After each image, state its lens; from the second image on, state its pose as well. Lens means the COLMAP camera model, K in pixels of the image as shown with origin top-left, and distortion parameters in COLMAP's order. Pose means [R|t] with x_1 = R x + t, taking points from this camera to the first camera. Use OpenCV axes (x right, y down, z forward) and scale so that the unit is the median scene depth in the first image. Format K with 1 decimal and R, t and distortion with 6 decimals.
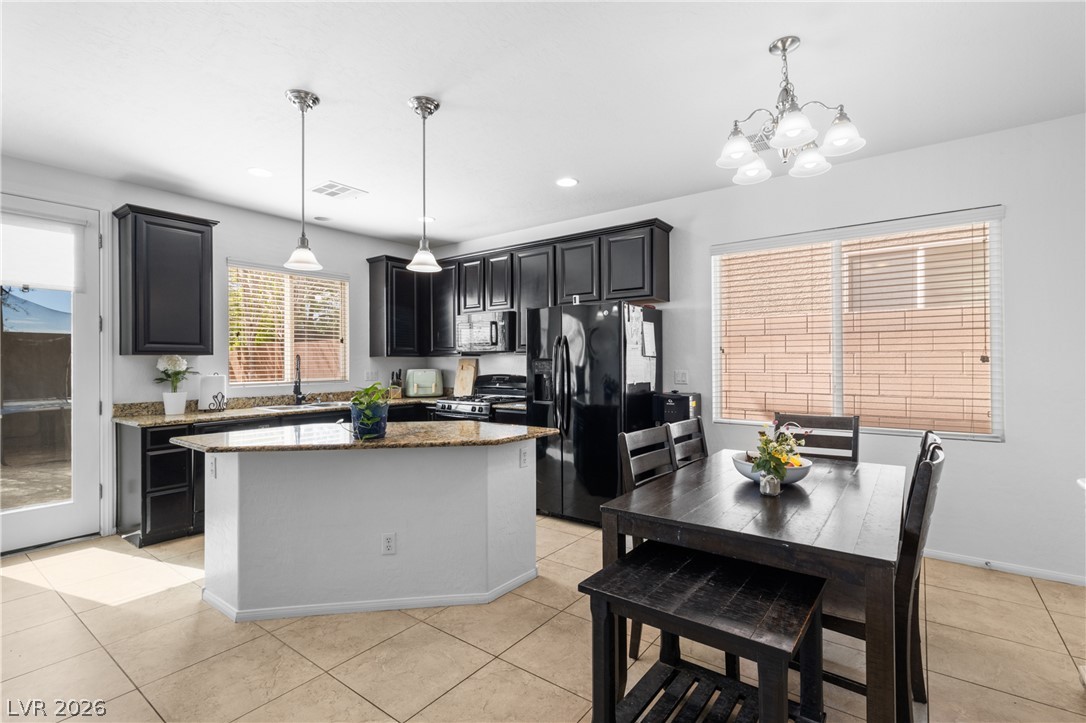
lens RADIAL K [[501.3, 0, 541.8], [0, 501.3, 358.5], [0, 0, 1]] dist [0.000166, 0.002373]
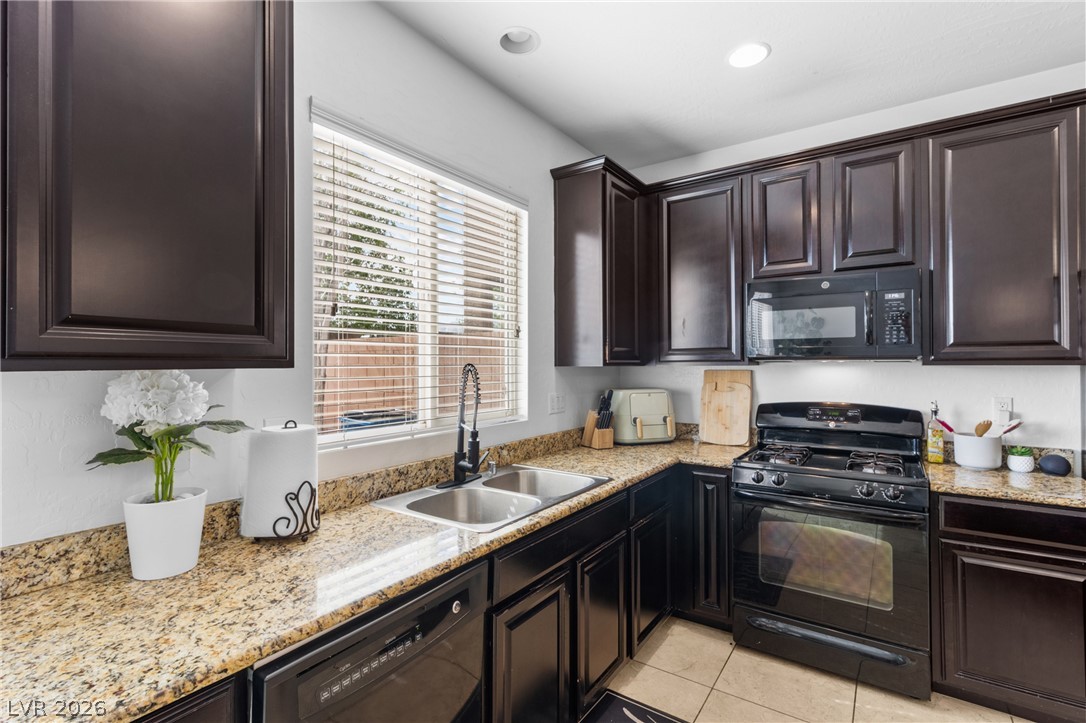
lens RADIAL K [[501.3, 0, 543.1], [0, 501.3, 358.9], [0, 0, 1]] dist [0.000166, 0.002373]
pose [[0.999168, 0.005105, 0.040453, -0.514600], [-0.004999, 0.999984, -0.002713, -0.012572], [-0.040467, 0.002508, 0.999178, 0.685600]]
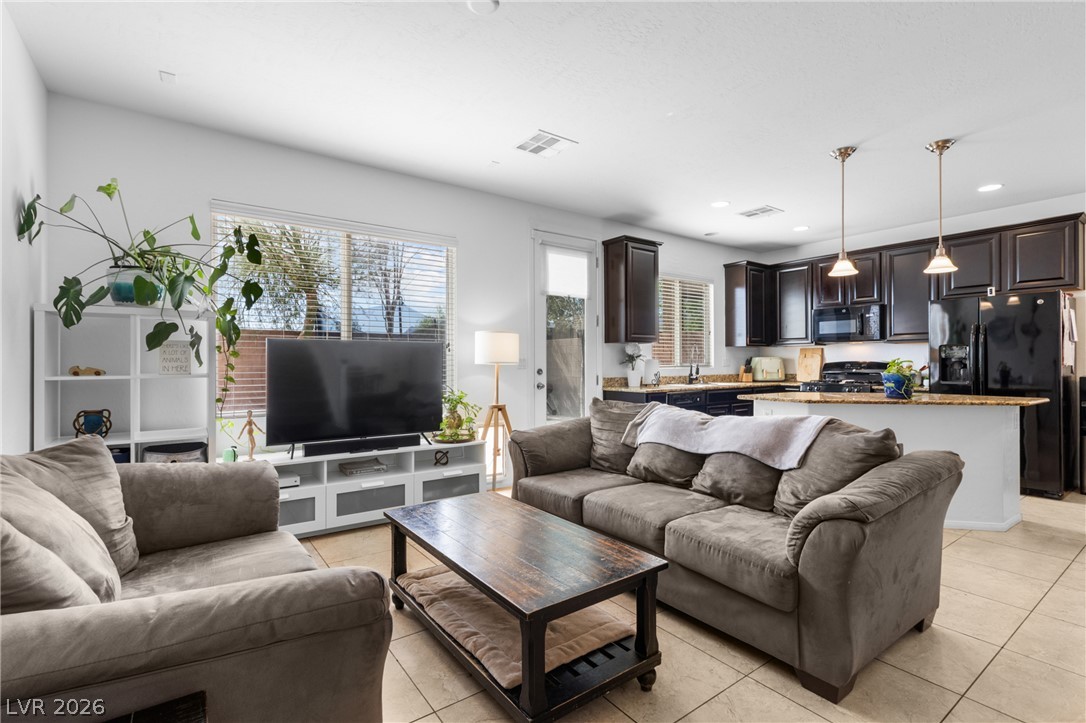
lens RADIAL K [[501.3, 0, 543.4], [0, 501.3, 359.3], [0, 0, 1]] dist [0.000166, 0.002373]
pose [[0.956861, 0.002477, -0.290537, -0.563009], [-0.001460, 0.999992, 0.003717, 0.031688], [0.290544, -0.003133, 0.956856, -0.366072]]
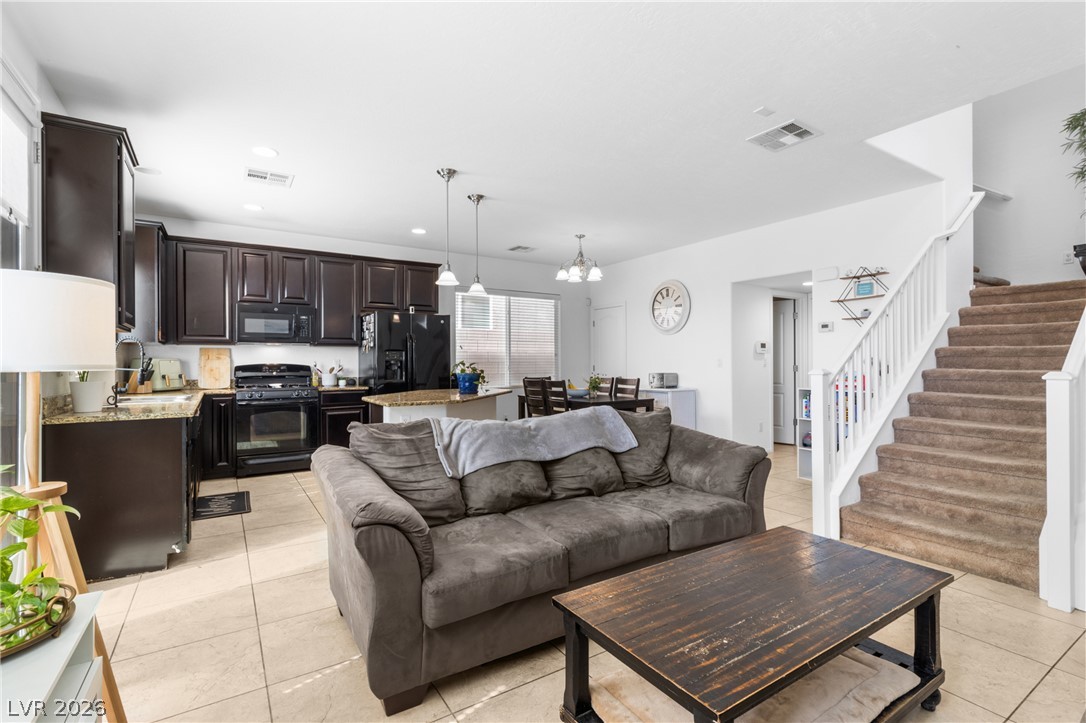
lens RADIAL K [[501.3, 0, 547.9], [0, 501.3, 359.9], [0, 0, 1]] dist [0.000166, 0.002373]
pose [[0.339292, 0.009819, 0.940630, -1.166563], [-0.004341, 0.999951, -0.008872, 0.039972], [-0.940671, -0.001073, 0.339318, 0.132124]]
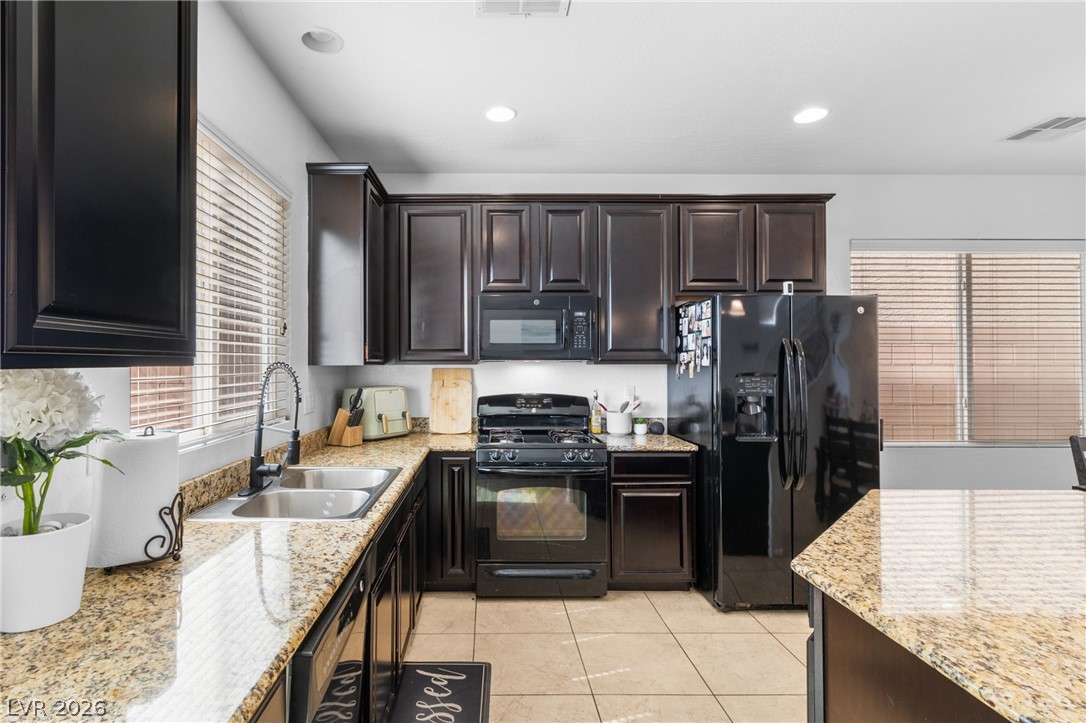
lens RADIAL K [[528.8, 0, 488.5], [0, 528.8, 357.7], [0, 0, 1]] dist [-0.000894, 0.001028]
pose [[0.799617, 0.012641, 0.600377, -0.701674], [-0.009105, 0.999919, -0.008926, -0.010489], [-0.600441, 0.001671, 0.799667, 0.663053]]
